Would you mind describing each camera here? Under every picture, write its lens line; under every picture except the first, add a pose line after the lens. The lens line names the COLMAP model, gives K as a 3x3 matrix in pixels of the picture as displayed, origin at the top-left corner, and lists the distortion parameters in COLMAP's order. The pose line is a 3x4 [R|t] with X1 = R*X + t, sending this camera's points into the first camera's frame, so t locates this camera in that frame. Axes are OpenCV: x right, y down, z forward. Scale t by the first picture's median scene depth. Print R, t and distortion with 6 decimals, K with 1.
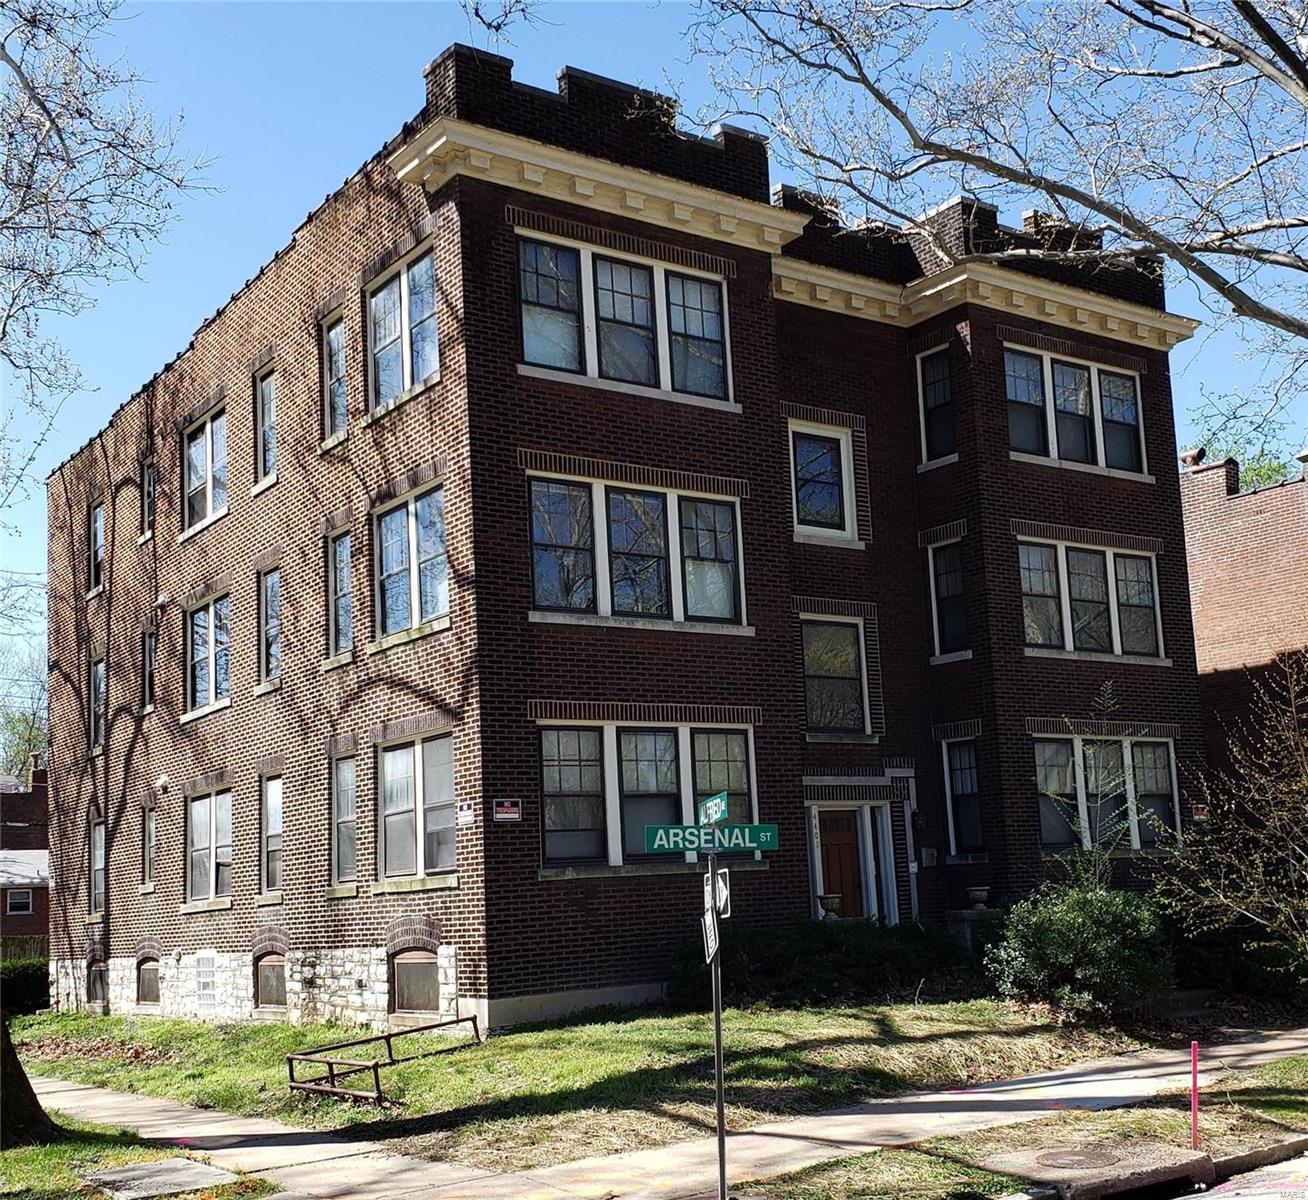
lens RADIAL K [[1590.6, 0, 711.8], [0, 1590.6, 690.1], [0, 0, 1]] dist [0.190304, -0.804676]
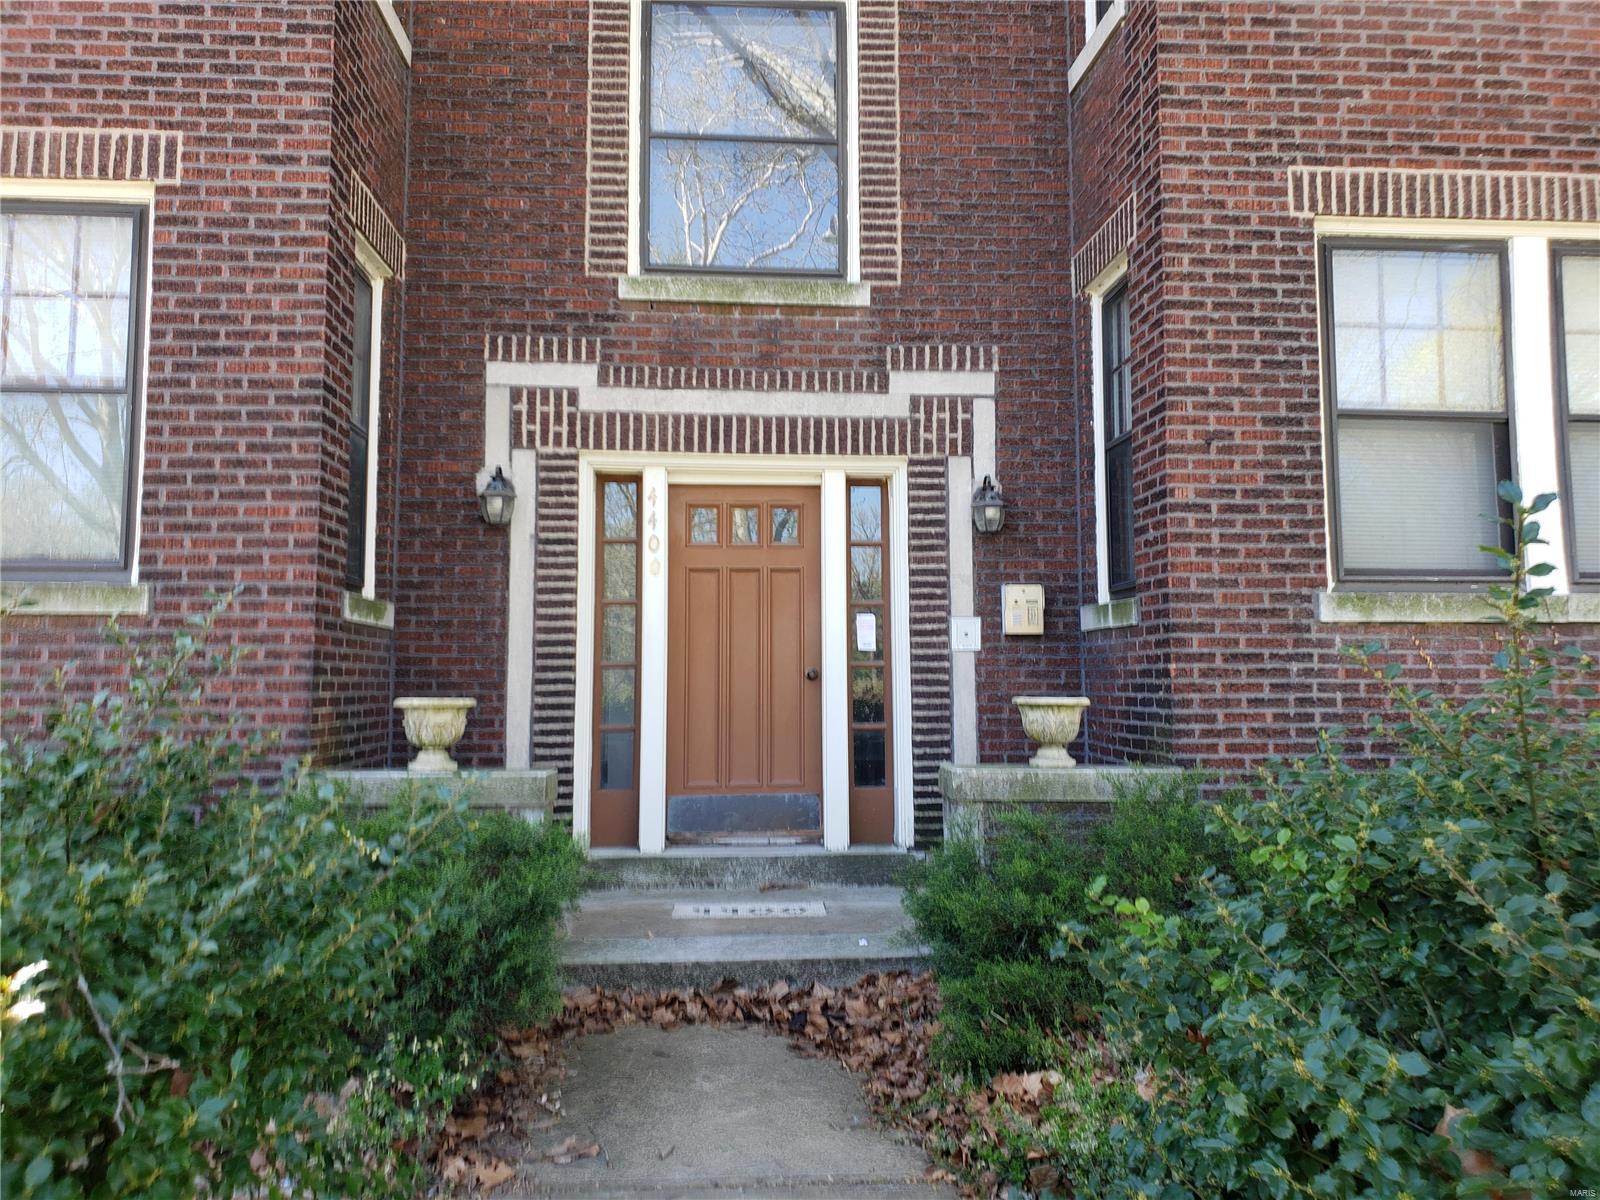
lens RADIAL K [[1218.3, 0, 801.8], [0, 1218.3, 631.9], [0, 0, 1]] dist [0.009326, 0.003245]
pose [[0.842213, 0.028845, -0.538373, 0.283450], [0.023408, 0.995670, 0.089966, 0.095288], [0.538637, -0.088373, 0.837890, 0.841728]]
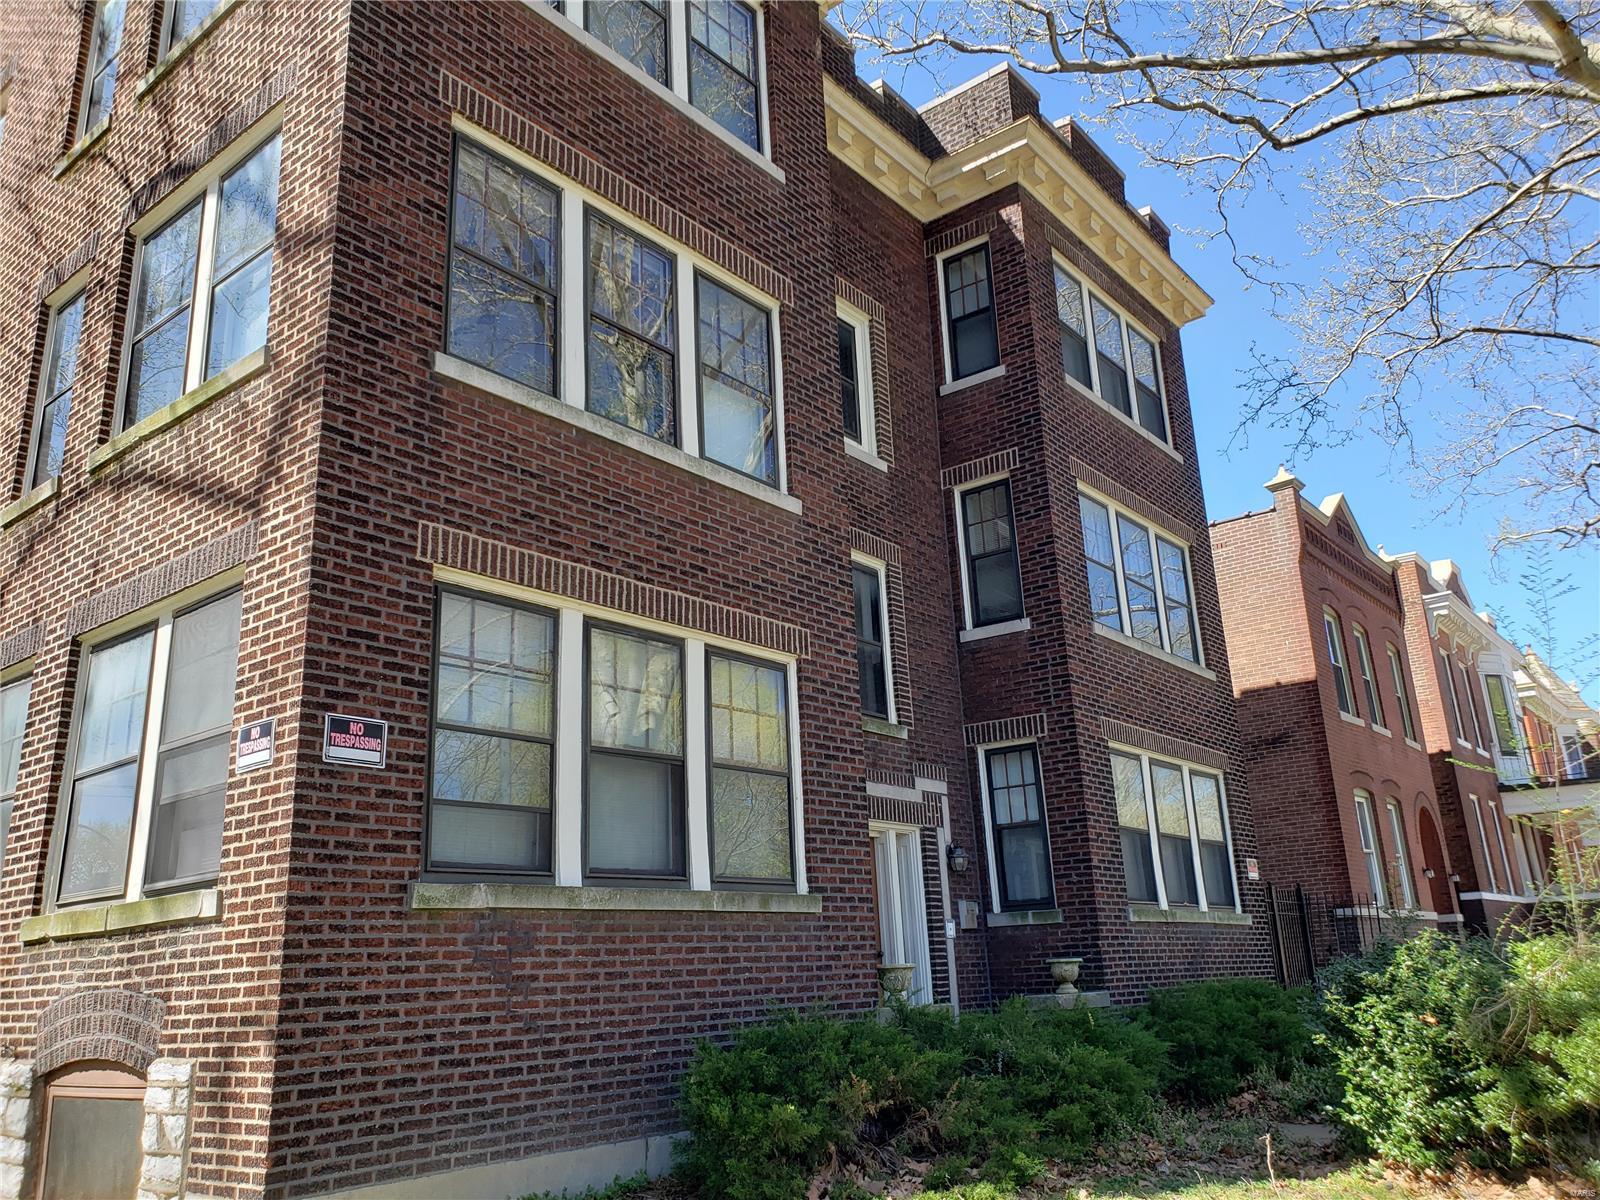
lens RADIAL K [[1256.1, 0, 800.0], [0, 1256.1, 600.0], [0, 0, 1]] dist [0.007290, -0.009949]
pose [[0.966768, 0.083832, 0.241521, -0.084960], [-0.040080, 0.982726, -0.180672, 0.083348], [-0.252495, 0.164988, 0.953428, 0.554447]]
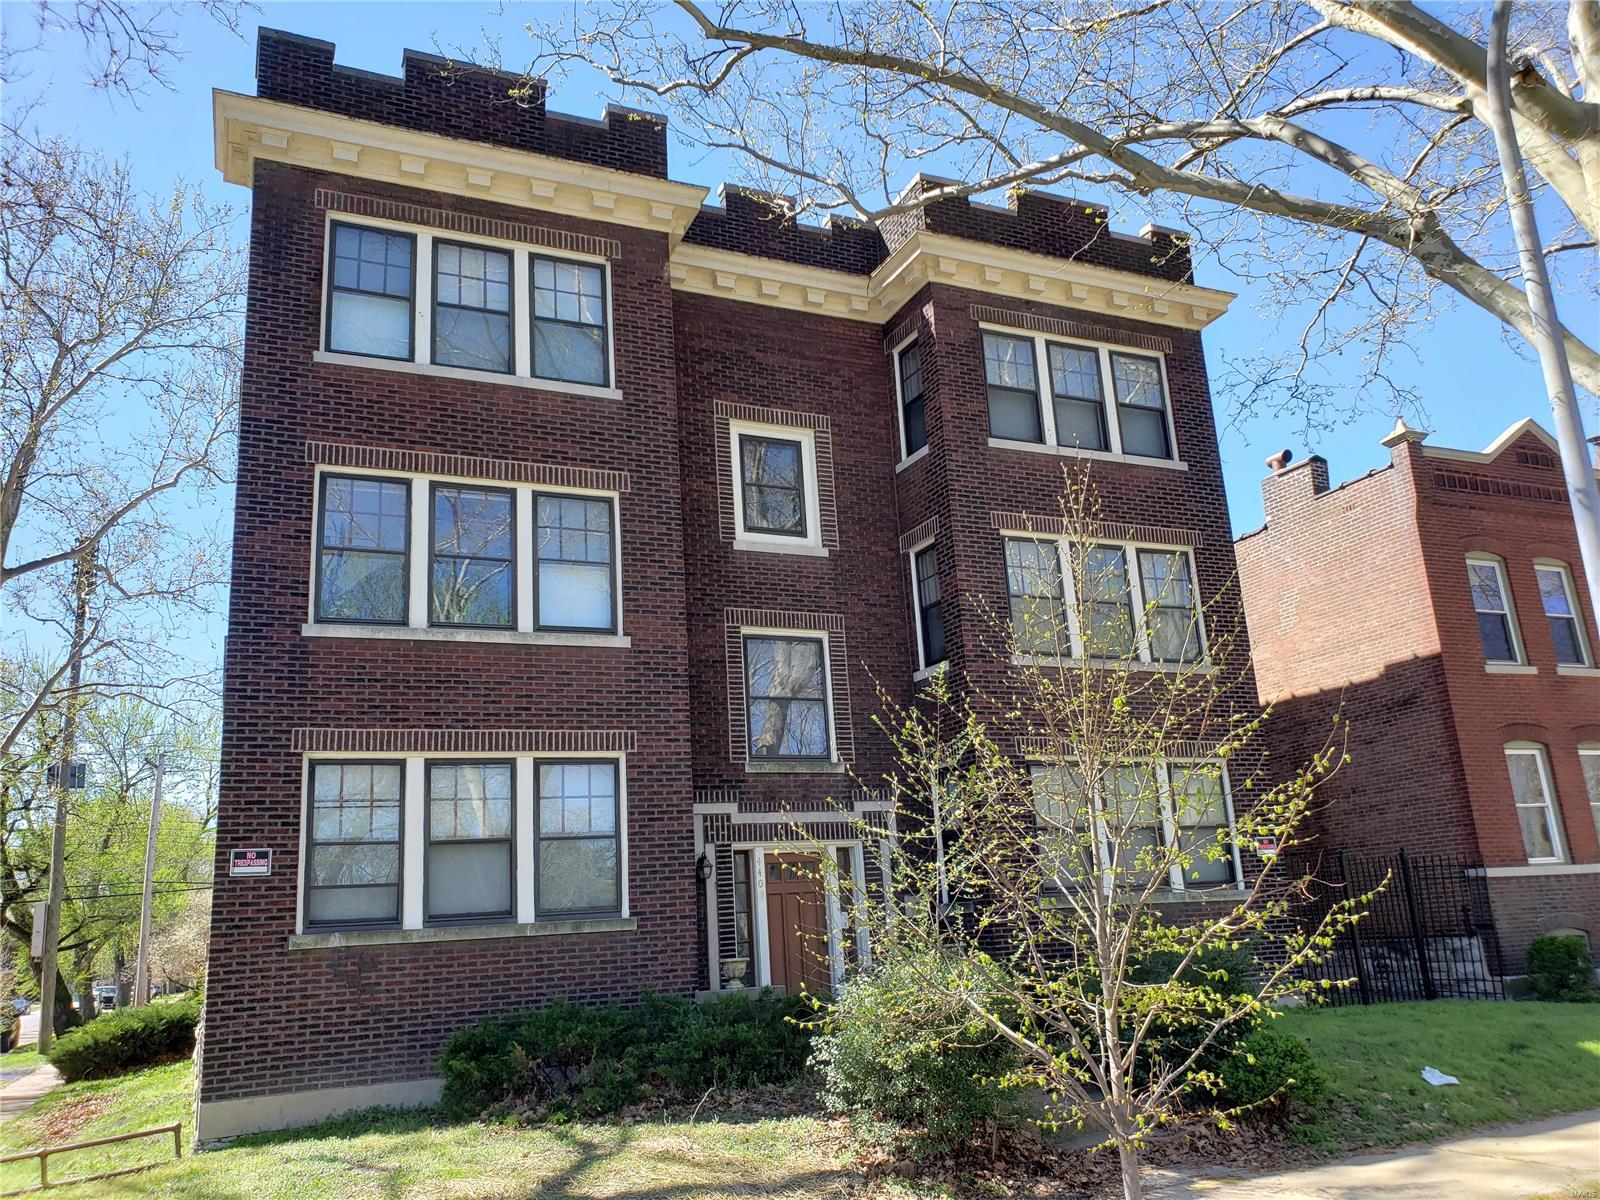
lens RADIAL K [[1243.7, 0, 787.9], [0, 1243.7, 619.9], [0, 0, 1]] dist [0.013325, -0.013647]
pose [[0.976742, -0.060837, -0.205607, 0.247474], [0.037124, 0.992404, -0.117284, 0.032470], [0.211180, 0.106923, 0.971581, 0.371182]]
